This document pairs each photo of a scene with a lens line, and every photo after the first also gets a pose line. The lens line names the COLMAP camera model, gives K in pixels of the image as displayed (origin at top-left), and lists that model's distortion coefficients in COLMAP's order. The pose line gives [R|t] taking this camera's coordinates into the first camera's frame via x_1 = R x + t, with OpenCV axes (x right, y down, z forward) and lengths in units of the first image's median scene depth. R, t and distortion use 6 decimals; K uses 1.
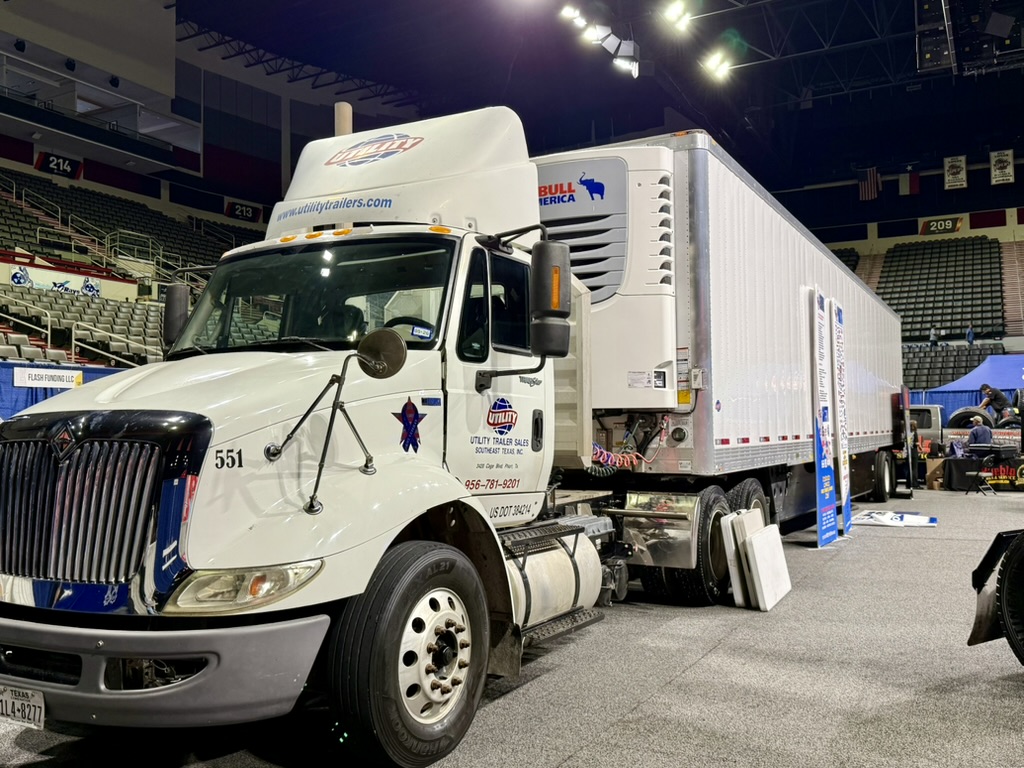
lens RADIAL K [[934.9, 0, 512.7], [0, 934.9, 379.3], [0, 0, 1]] dist [0.087935, 0.000000]
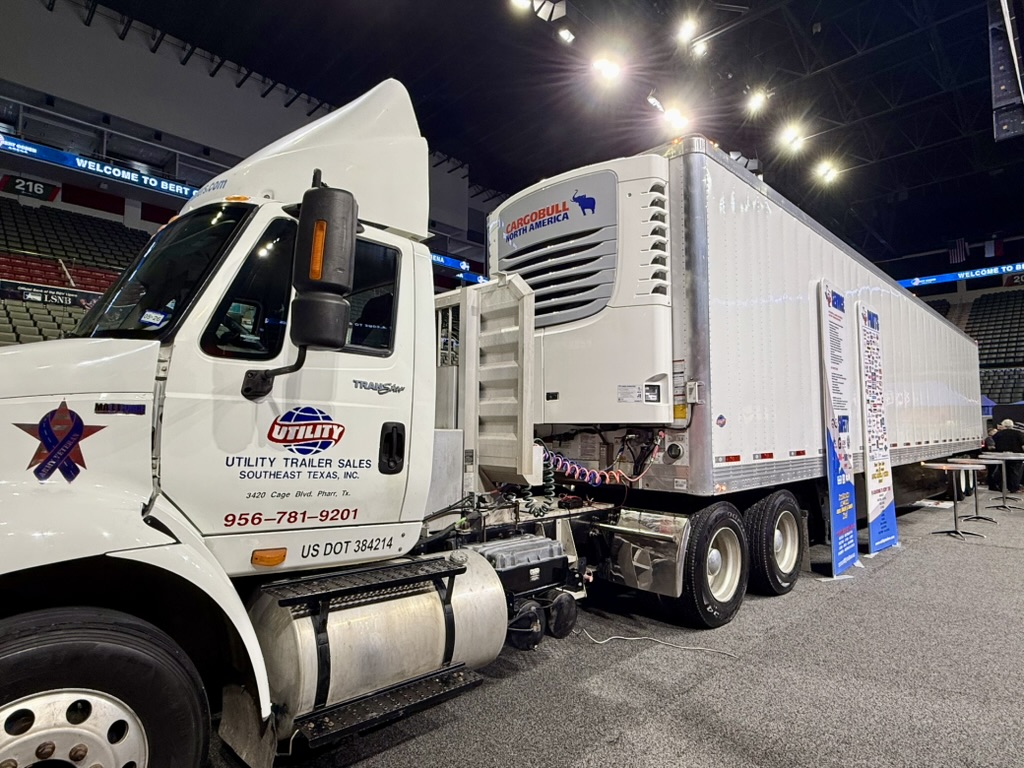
lens RADIAL K [[577.0, 0, 514.3], [0, 577.0, 396.6], [0, 0, 1]] dist [0.016951, -0.001763]
pose [[0.954666, -0.003984, -0.297653, 0.198260], [-0.000260, 0.999899, -0.014218, 0.012045], [0.297679, 0.013651, 0.954568, 0.391710]]
